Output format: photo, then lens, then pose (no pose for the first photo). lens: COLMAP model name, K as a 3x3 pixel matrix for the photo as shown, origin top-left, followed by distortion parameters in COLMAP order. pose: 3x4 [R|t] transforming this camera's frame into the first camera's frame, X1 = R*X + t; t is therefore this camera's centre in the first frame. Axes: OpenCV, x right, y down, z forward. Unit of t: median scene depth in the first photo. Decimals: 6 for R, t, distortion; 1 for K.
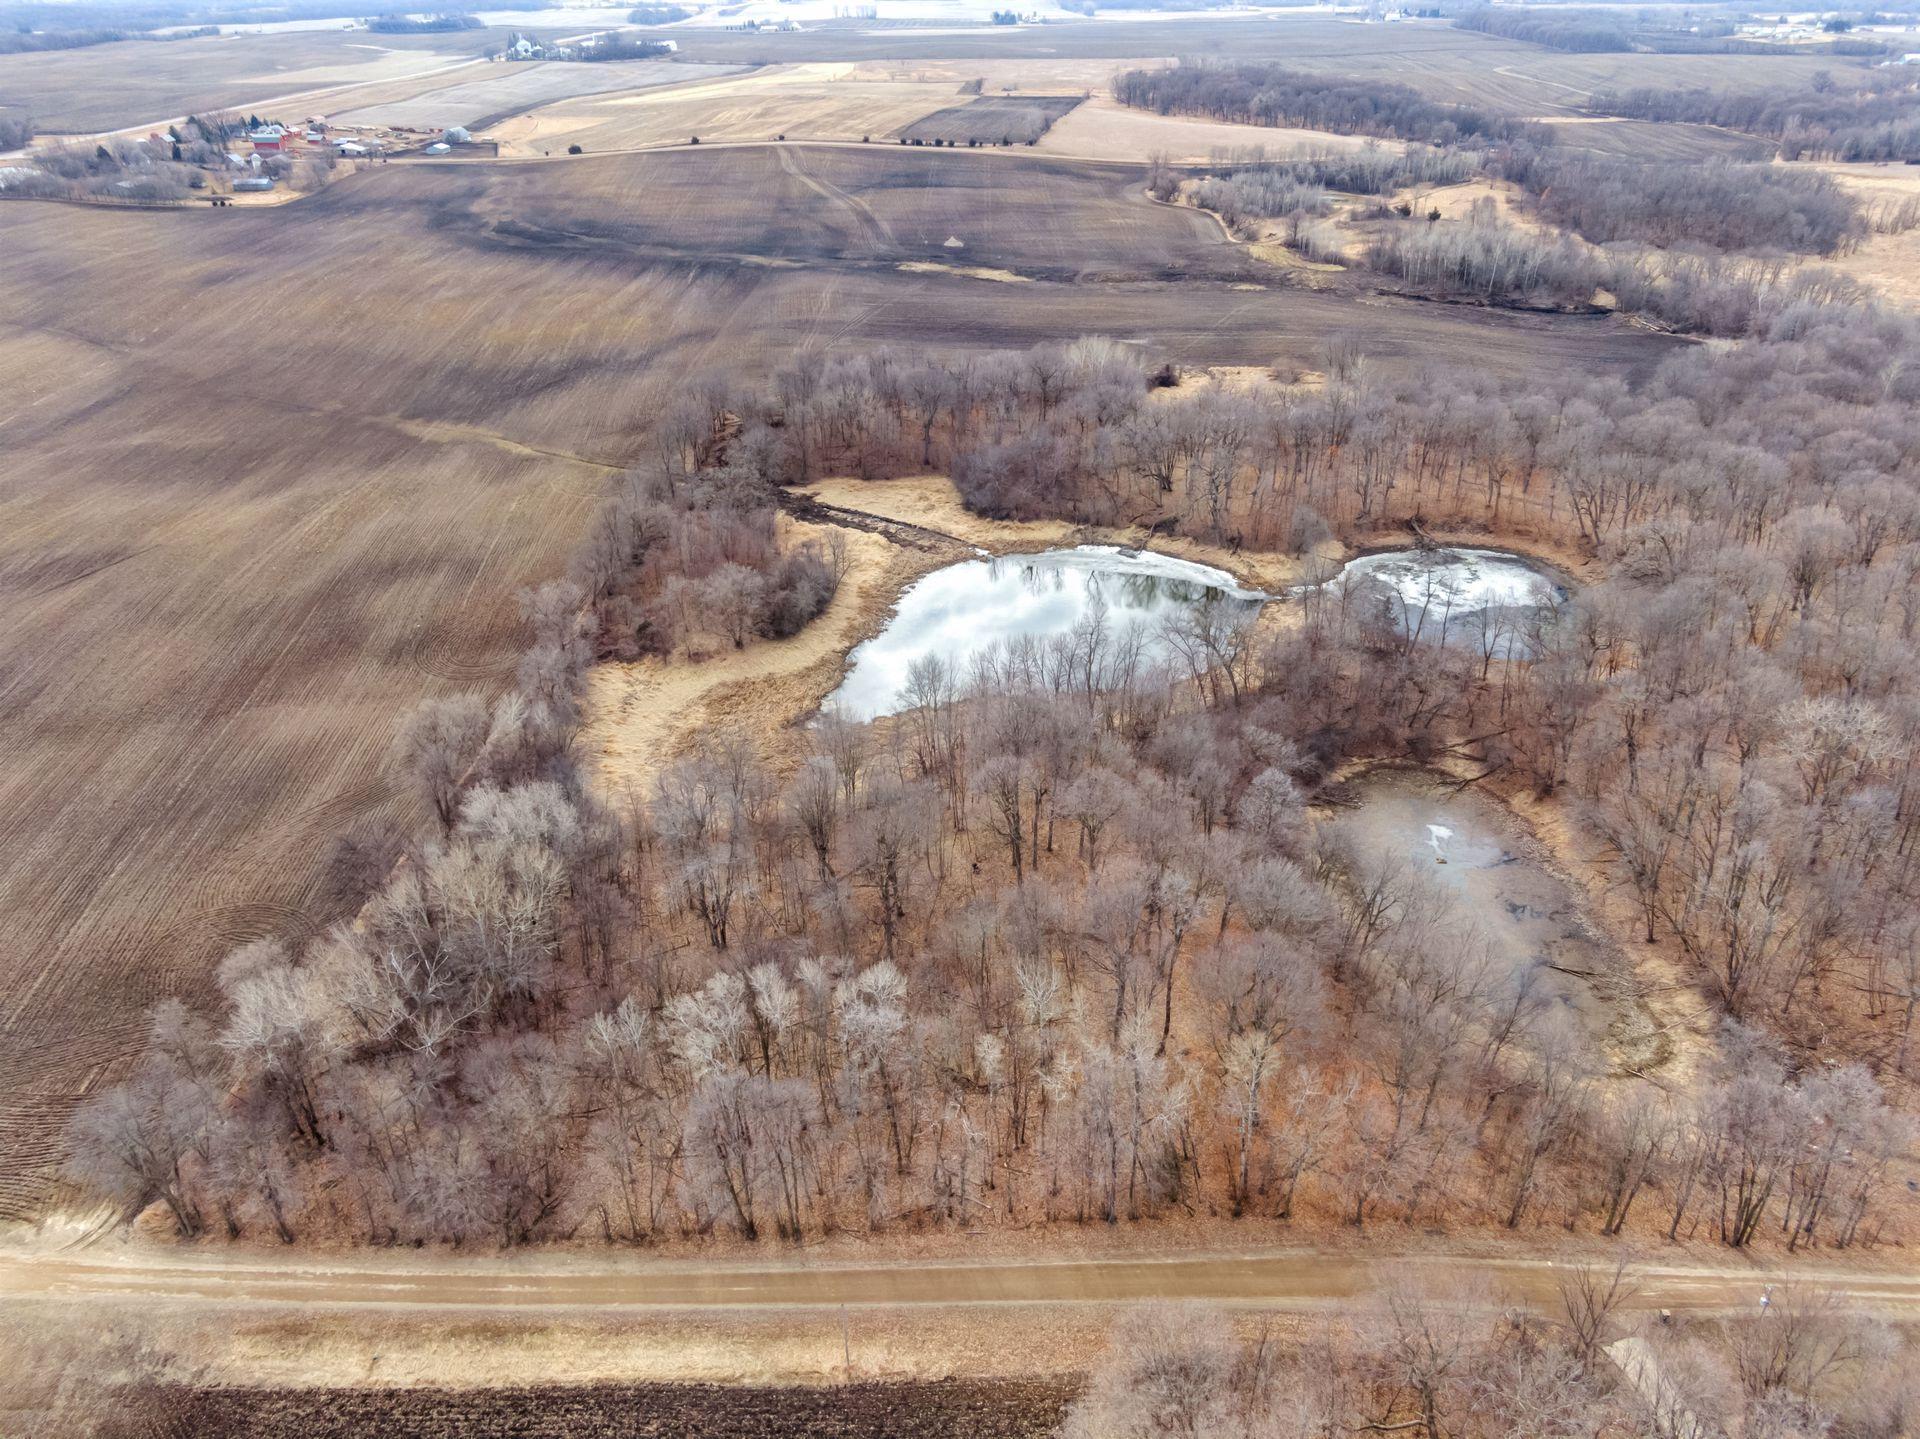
lens RADIAL K [[1372.5, 0, 965.2], [0, 1372.5, 732.1], [0, 0, 1]] dist [0.018414, -0.021001]
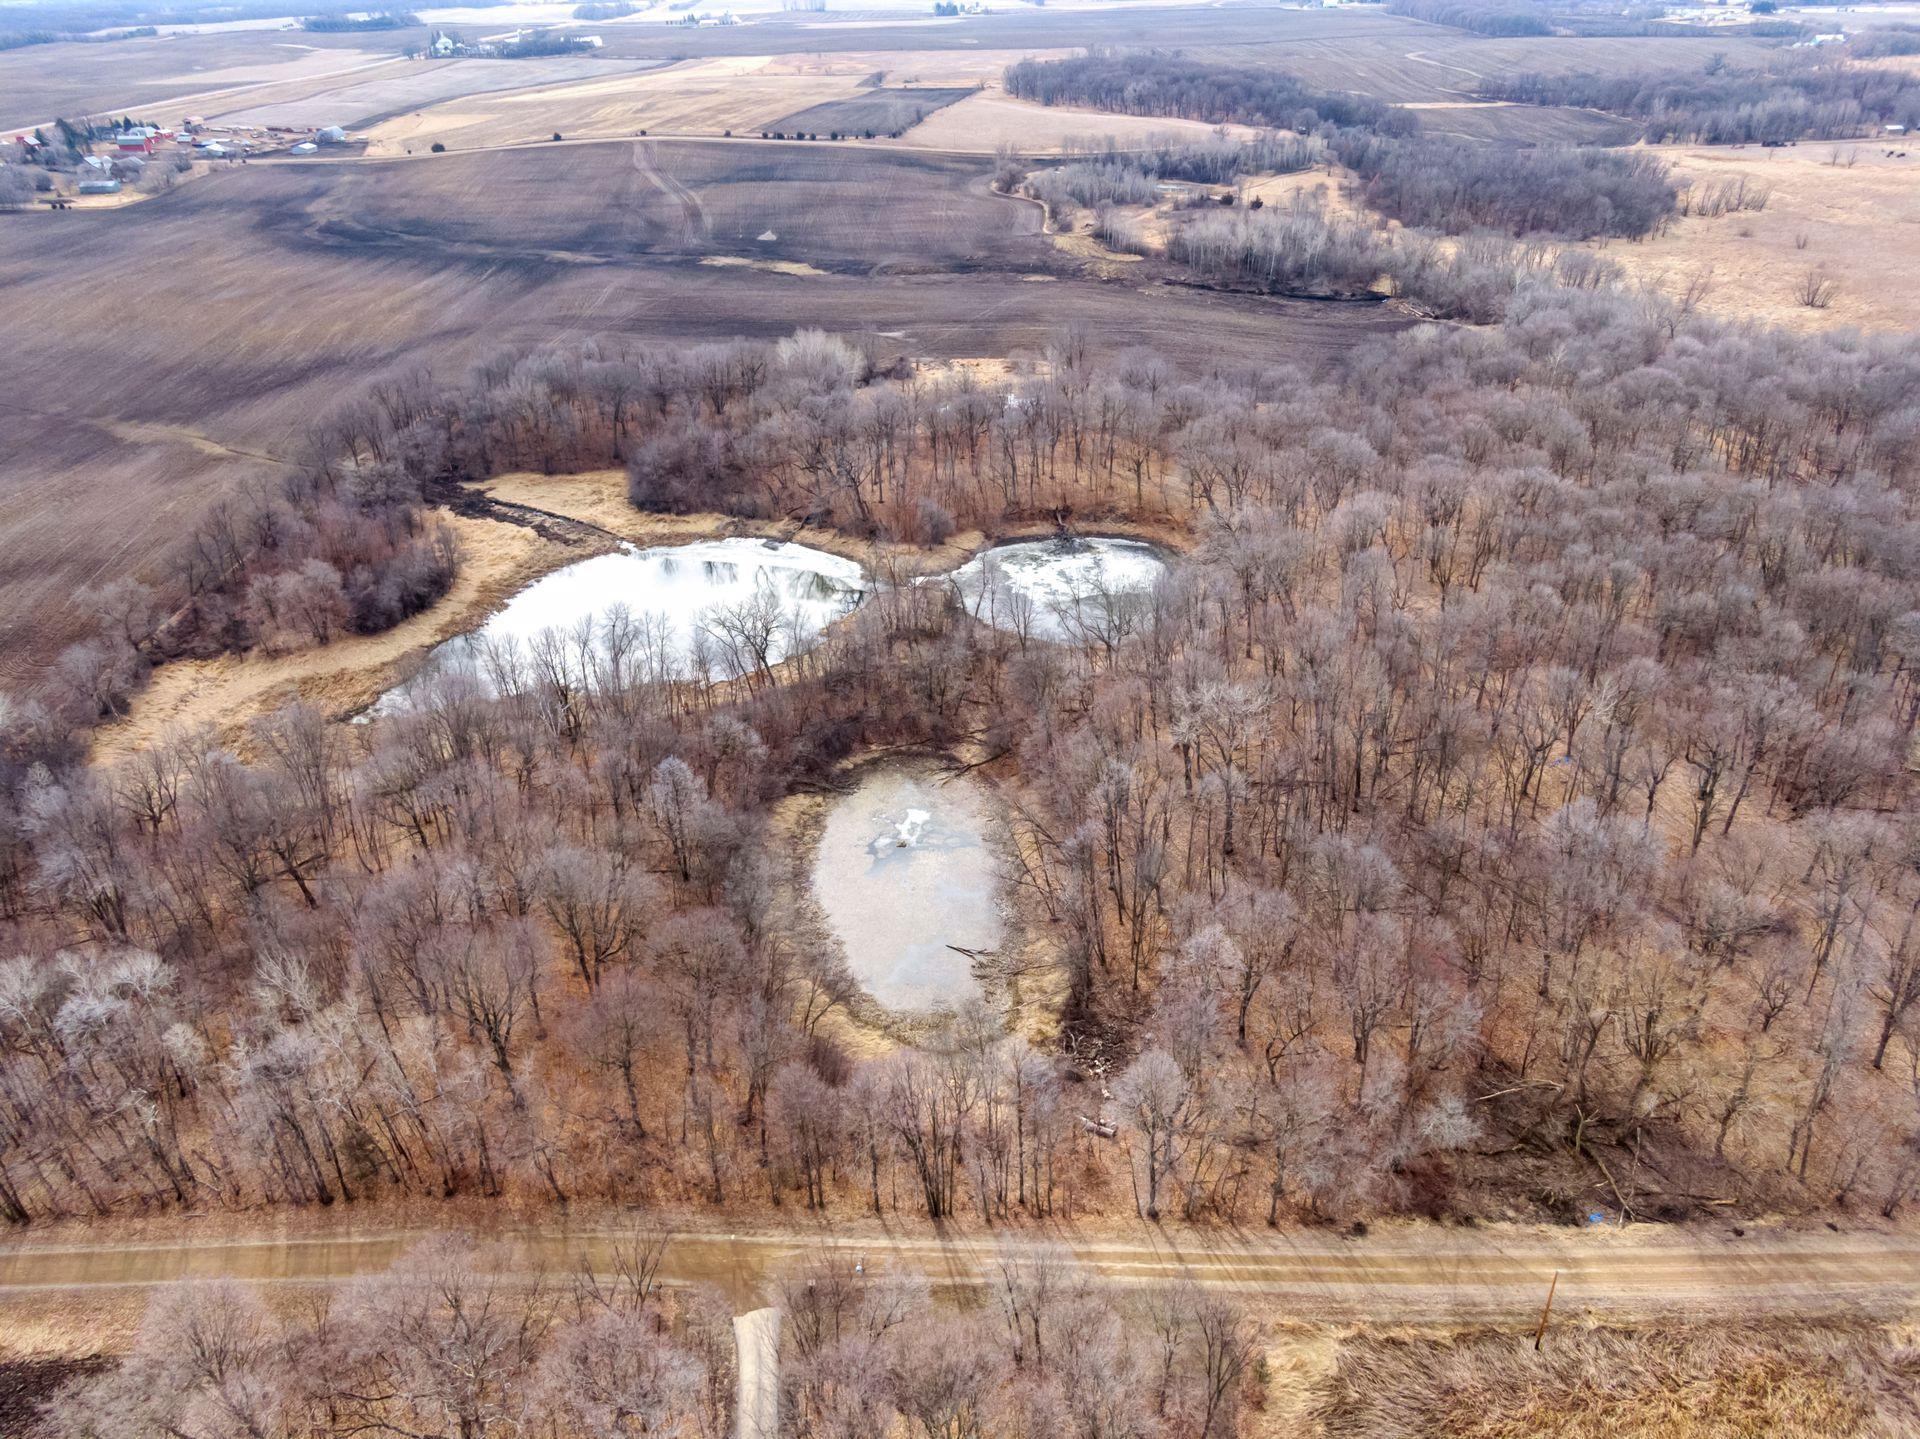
lens RADIAL K [[1372.5, 0, 965.2], [0, 1372.5, 732.1], [0, 0, 1]] dist [0.018414, -0.021001]
pose [[0.999899, -0.013749, 0.003637, 0.133863], [0.013730, 0.999892, 0.005148, 0.001958], [-0.003708, -0.005098, 0.999980, -0.004830]]
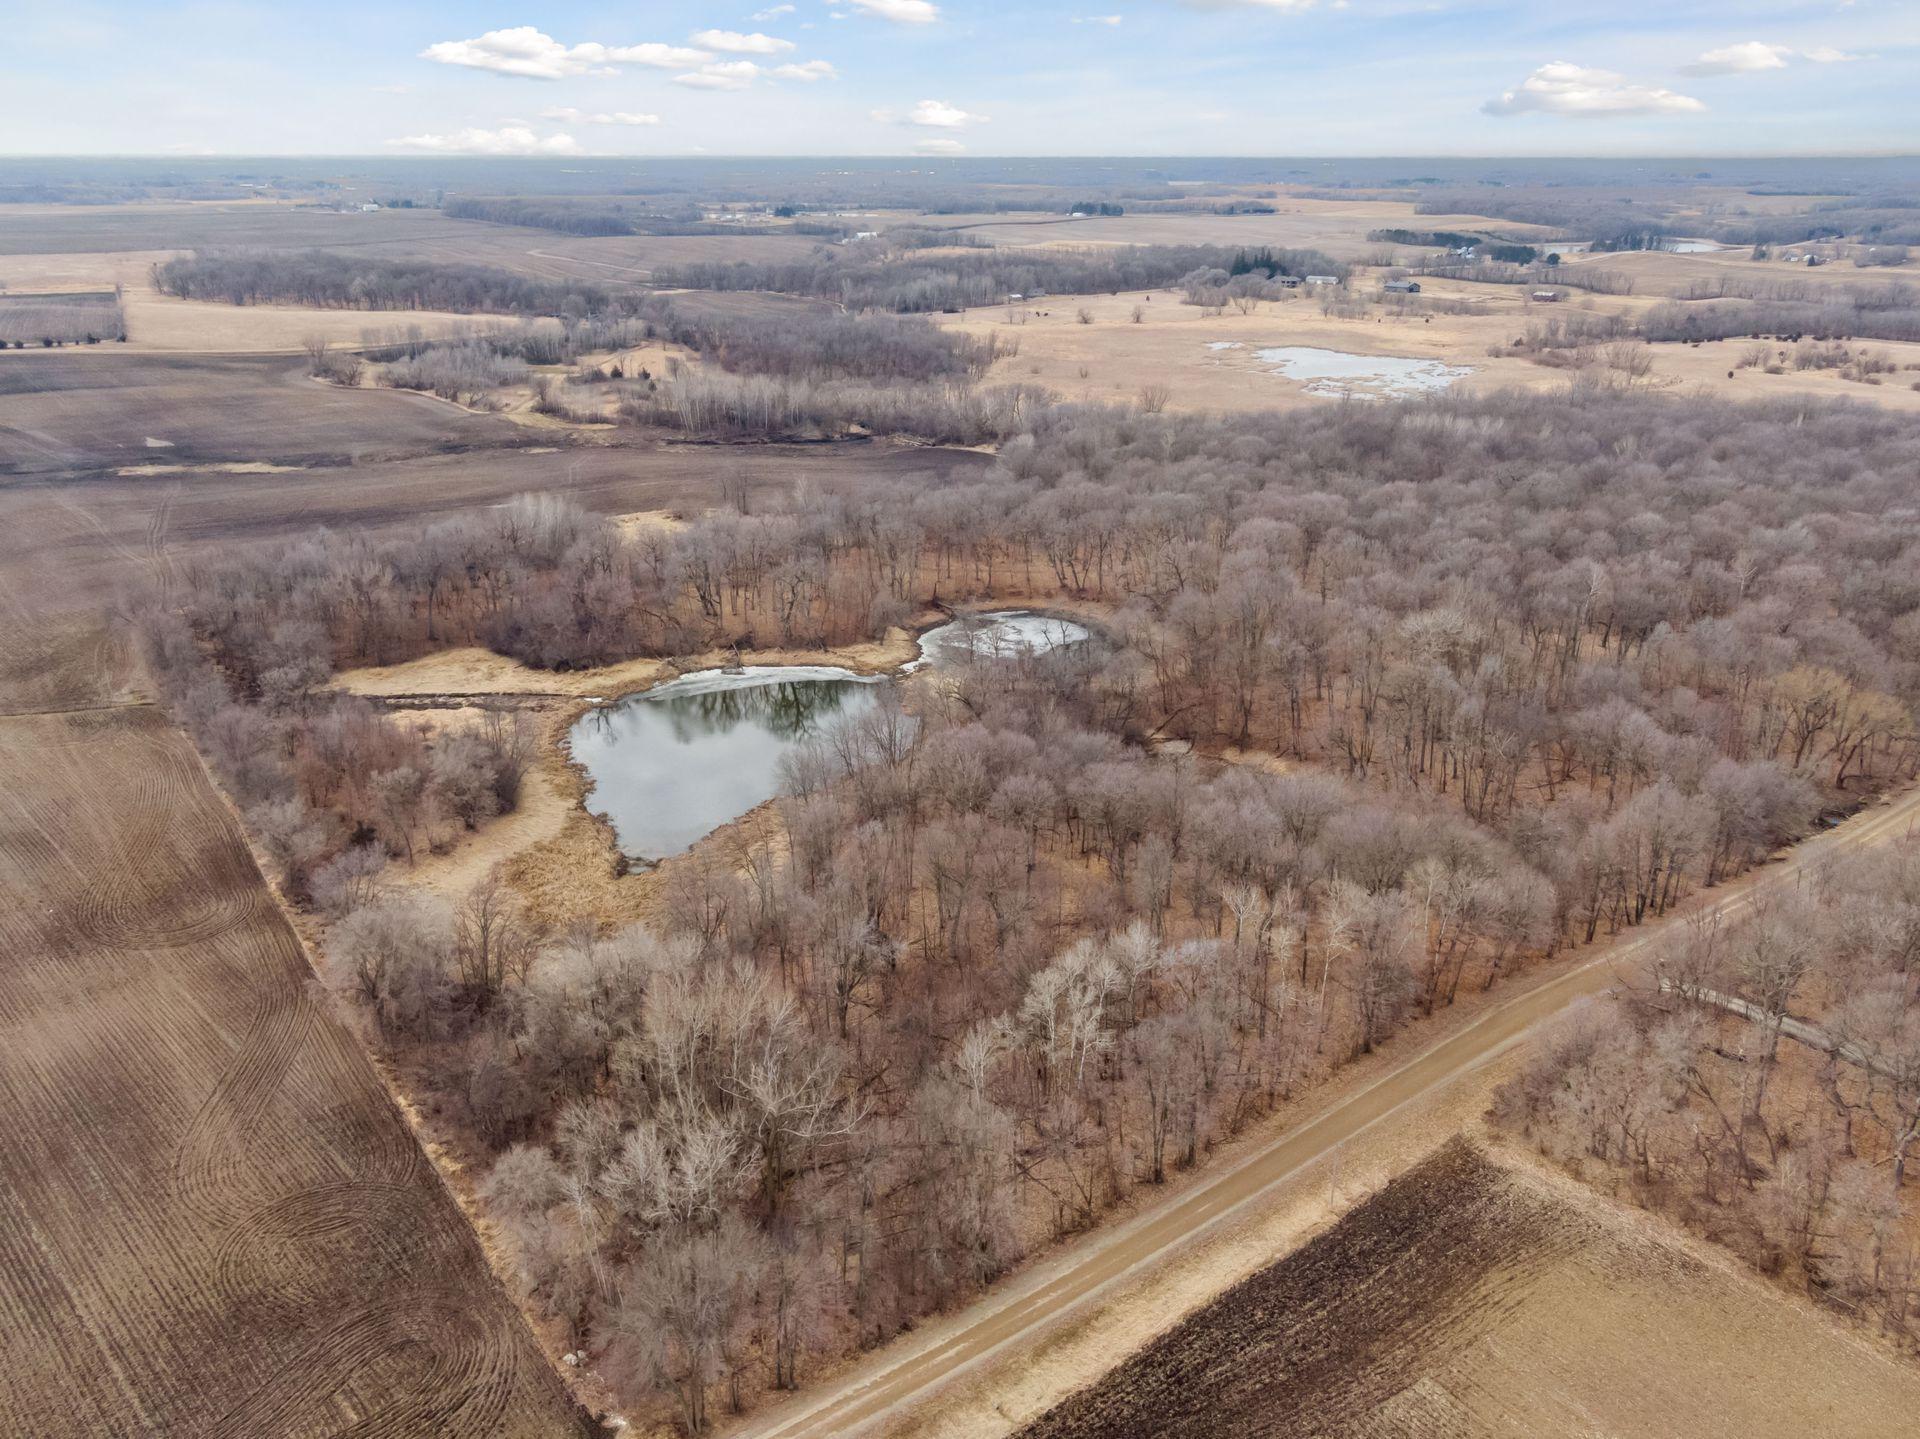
lens RADIAL K [[1497.2, 0, 962.0], [0, 1497.2, 721.3], [0, 0, 1]] dist [0.014304, -0.006814]
pose [[0.782792, -0.208547, 0.586297, -0.212102], [0.294983, 0.953946, -0.054524, 0.008118], [-0.547925, 0.215628, 0.808259, 0.008654]]
